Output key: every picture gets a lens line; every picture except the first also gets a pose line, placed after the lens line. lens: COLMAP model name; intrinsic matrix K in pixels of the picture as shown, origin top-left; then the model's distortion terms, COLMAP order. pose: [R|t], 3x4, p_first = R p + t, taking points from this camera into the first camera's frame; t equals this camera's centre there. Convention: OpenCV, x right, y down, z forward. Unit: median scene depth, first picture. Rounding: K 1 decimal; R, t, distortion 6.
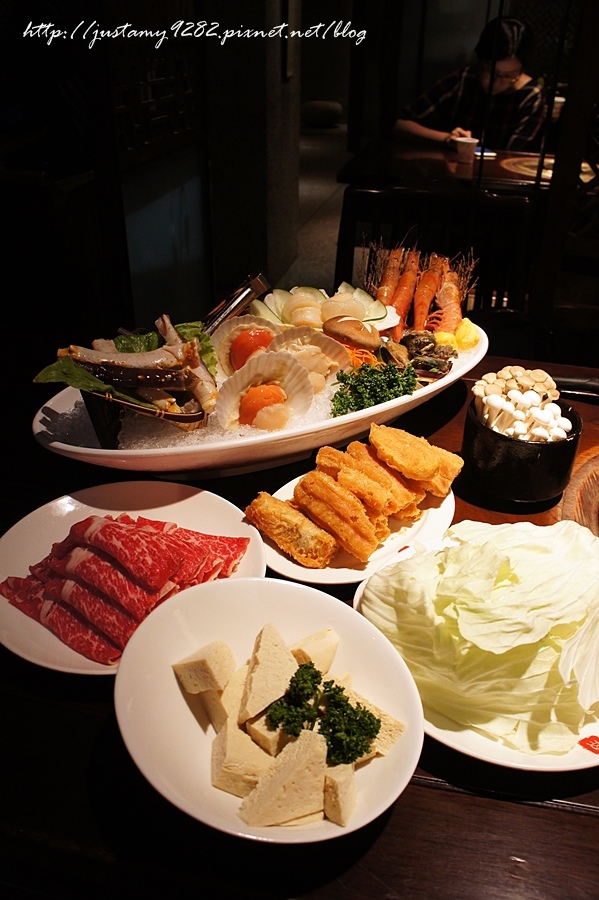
lens RADIAL K [[761.2, 0, 299.5], [0, 761.2, 450.0], [0, 0, 1]] dist [-0.215631, 0.098529]
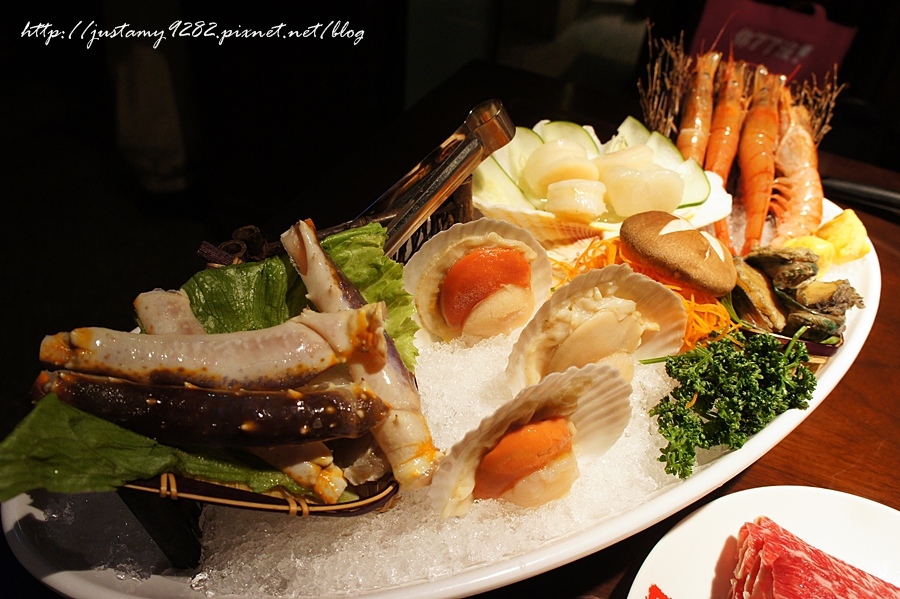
lens RADIAL K [[761.2, 0, 450.0], [0, 761.2, 299.5], [0, 0, 1]] dist [-0.215631, 0.098529]
pose [[0.997373, 0.042054, 0.058978, -0.116531], [-0.051100, 0.985565, 0.161400, -0.208012], [-0.051340, -0.163989, 0.985125, 0.547832]]
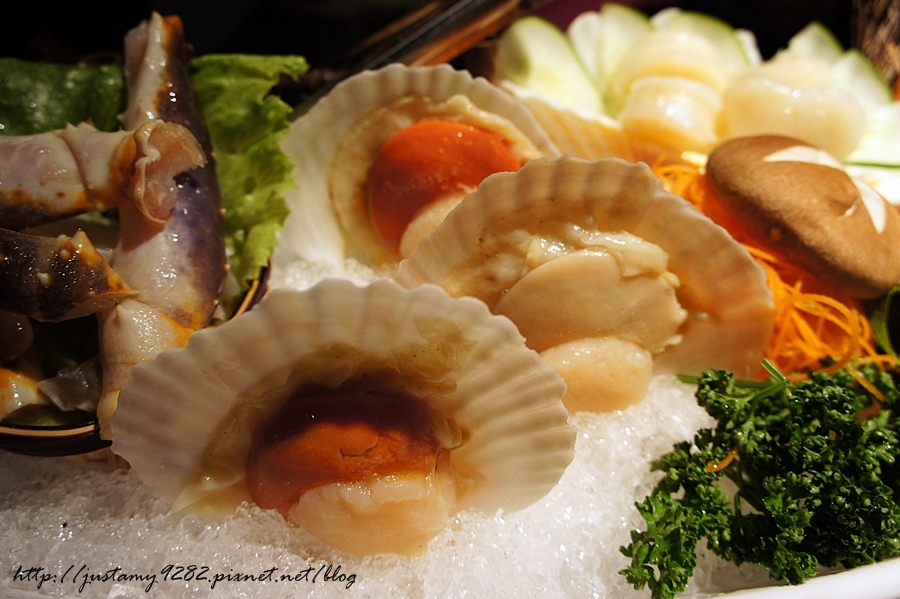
lens RADIAL K [[798.3, 0, 450.0], [0, 798.3, 299.5], [0, 0, 1]] dist [-0.105486, 0.003180]
pose [[0.930186, 0.273669, -0.244659, 0.029024], [-0.236787, 0.956611, 0.169784, -0.149201], [0.280509, -0.099999, 0.954628, 0.729267]]
